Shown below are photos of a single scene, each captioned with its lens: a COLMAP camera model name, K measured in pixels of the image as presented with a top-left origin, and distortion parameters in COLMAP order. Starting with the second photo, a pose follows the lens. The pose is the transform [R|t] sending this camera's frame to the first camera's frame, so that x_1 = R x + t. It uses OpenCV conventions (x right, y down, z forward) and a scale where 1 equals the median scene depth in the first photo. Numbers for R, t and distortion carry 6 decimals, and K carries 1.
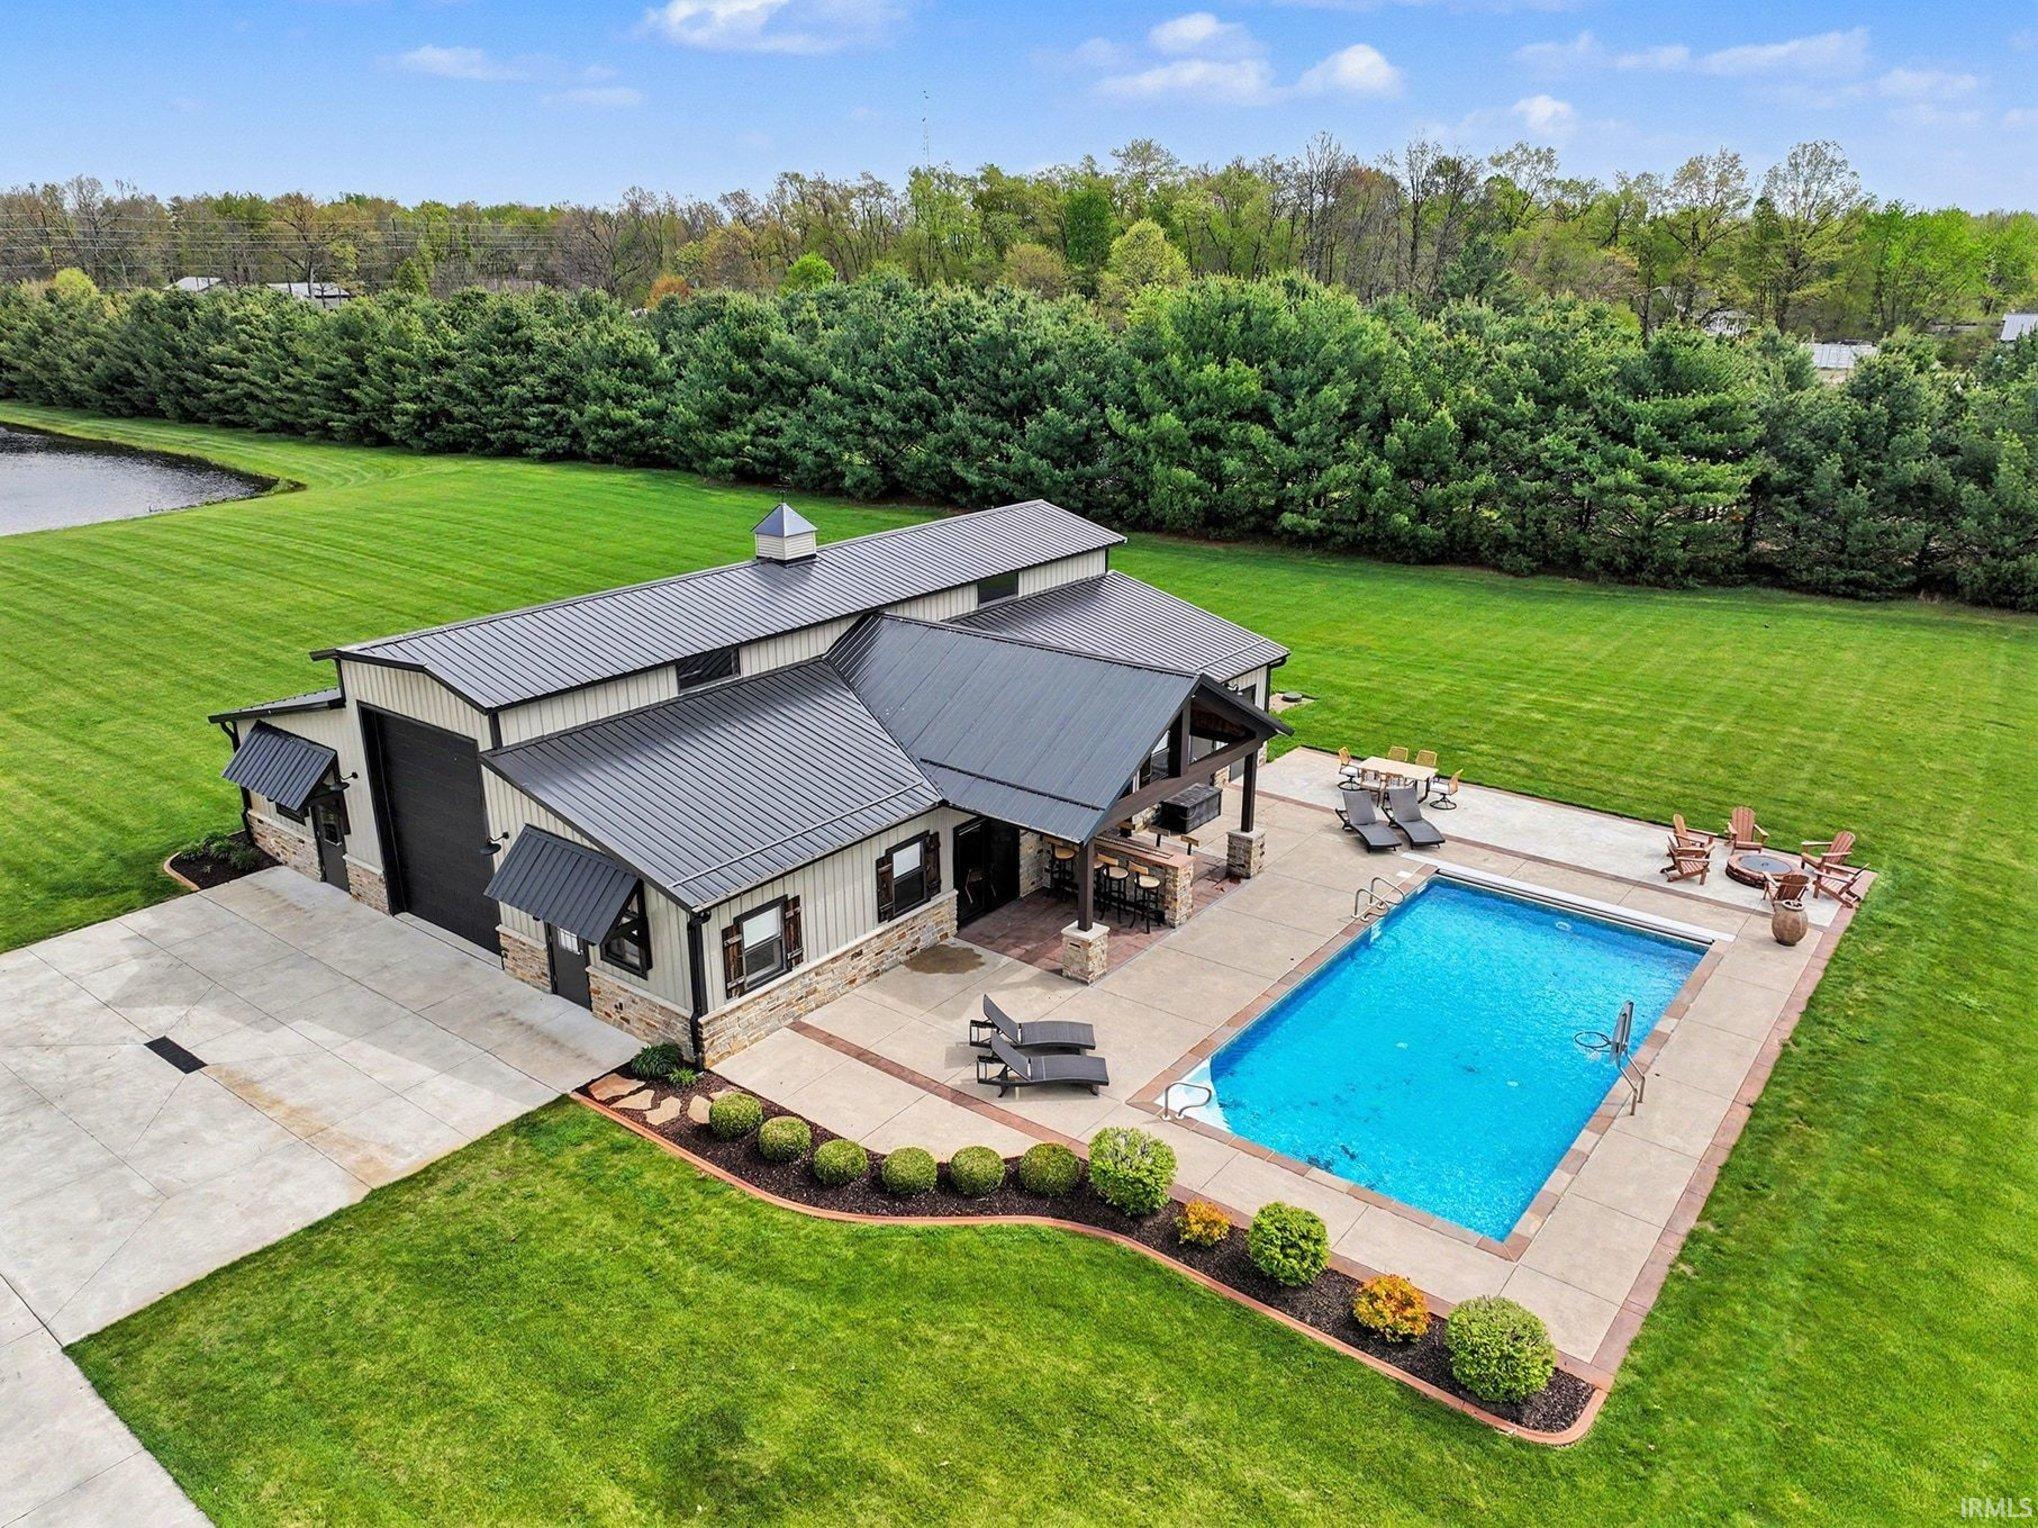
lens RADIAL K [[1512.1, 0, 1019.0], [0, 1512.1, 764.0], [0, 0, 1]] dist [-0.005367, 0.049962]
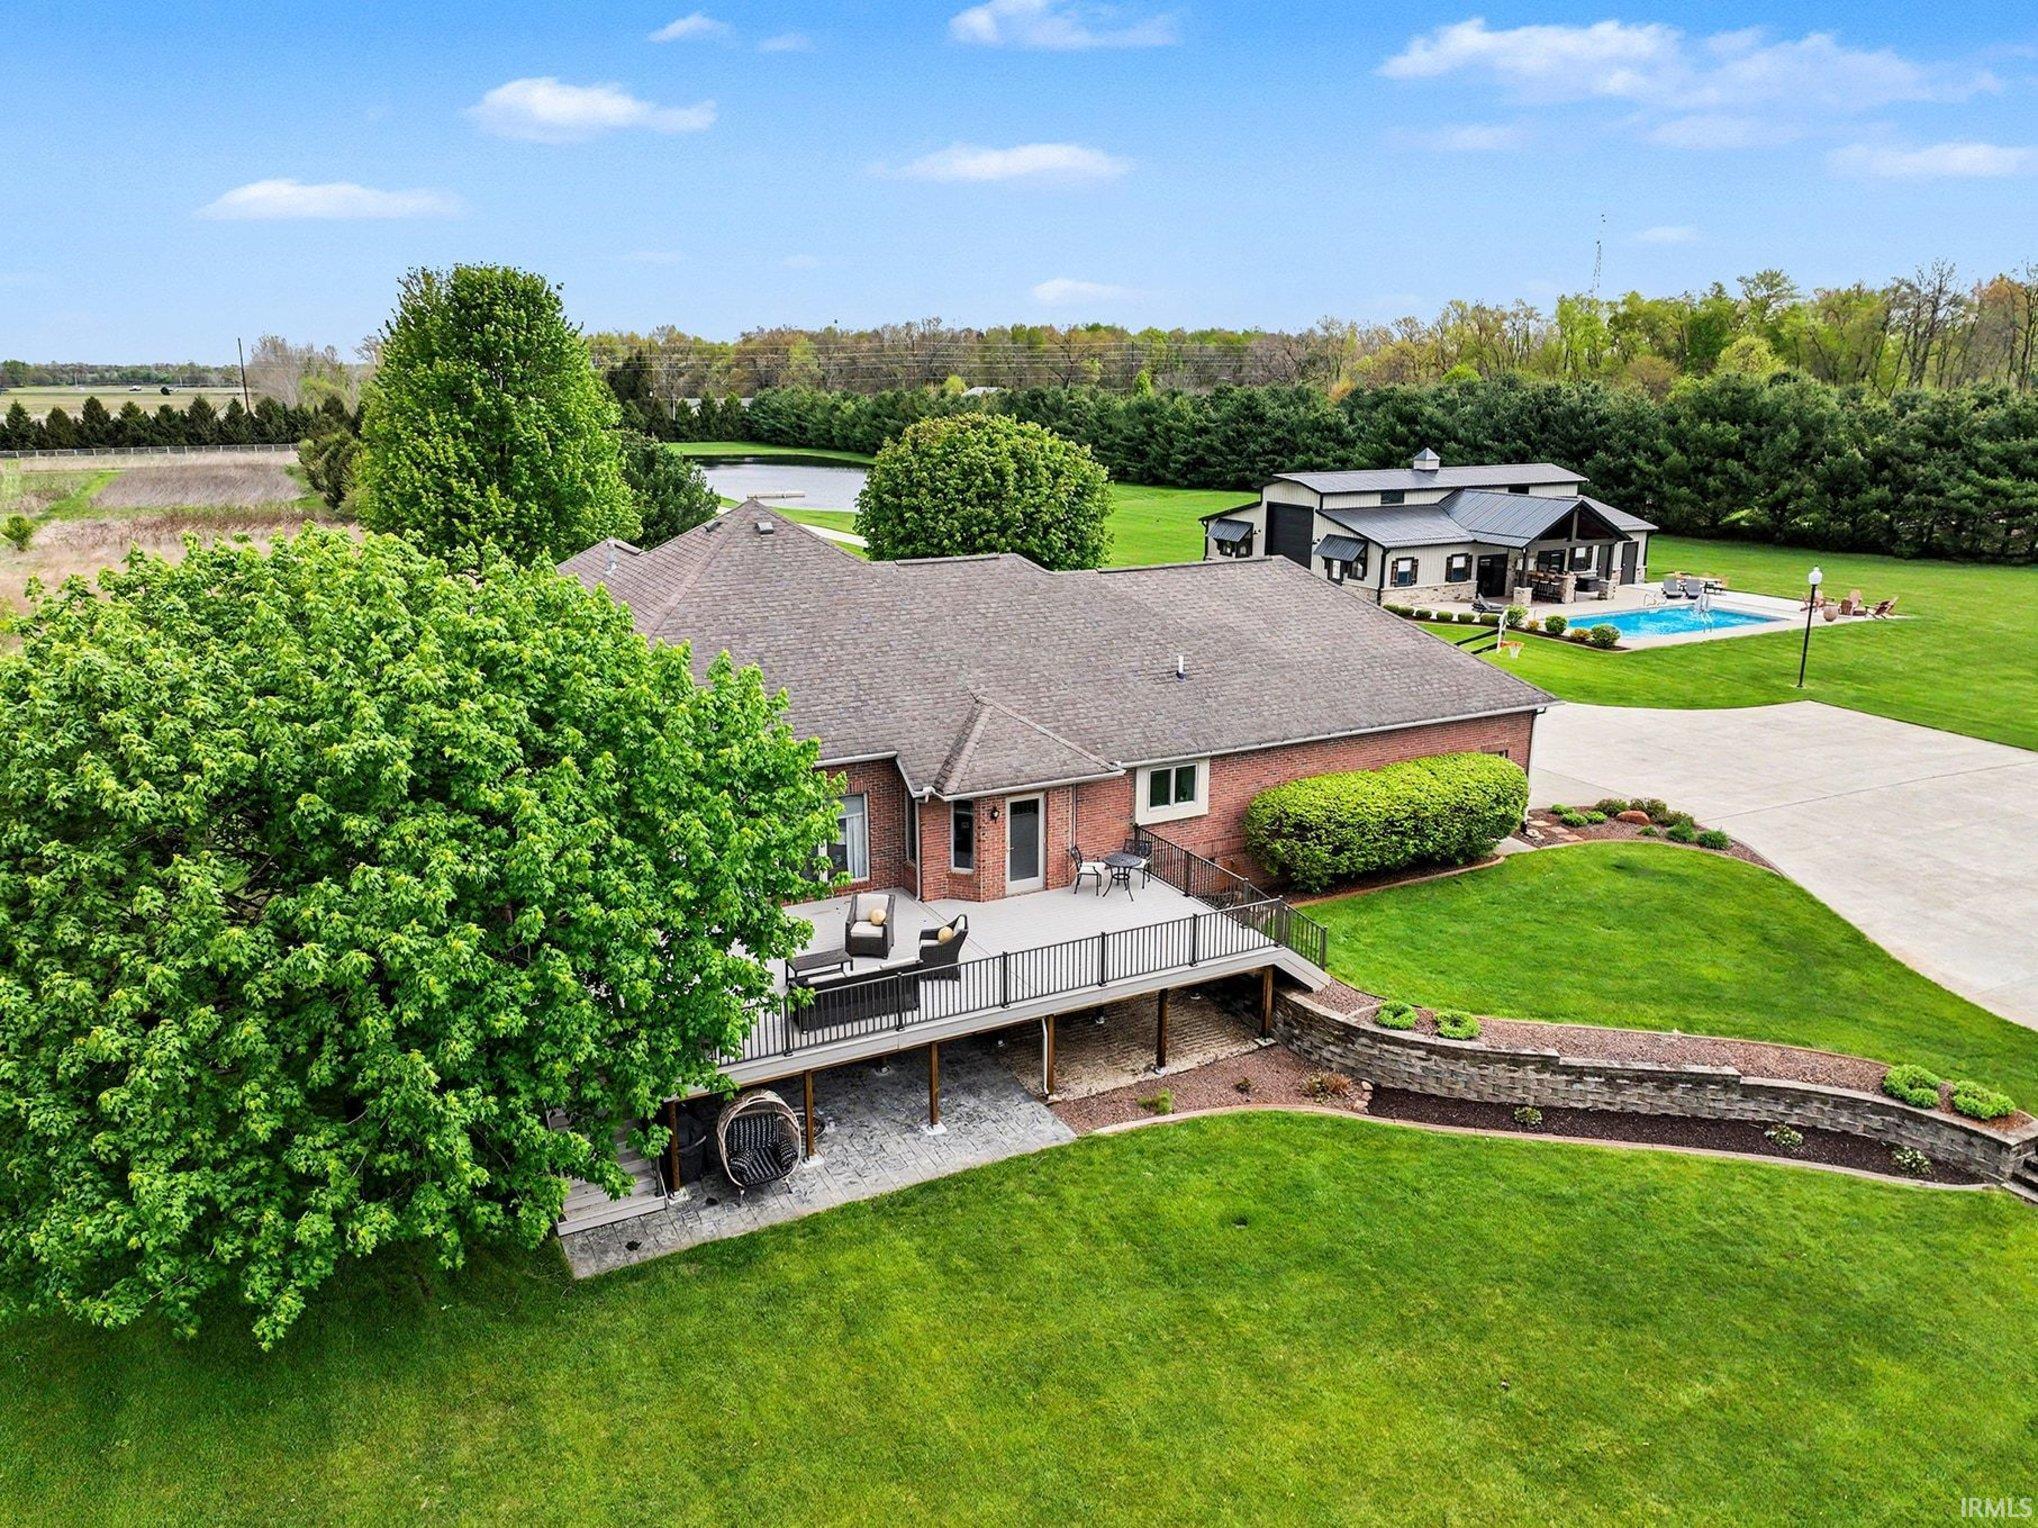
lens RADIAL K [[1512.1, 0, 1019.0], [0, 1512.1, 764.0], [0, 0, 1]] dist [-0.005367, 0.049962]
pose [[0.917461, 0.101176, -0.384744, 0.079883], [-0.128861, 0.990558, -0.046795, 0.183145], [0.376377, 0.092511, 0.921836, -0.500805]]
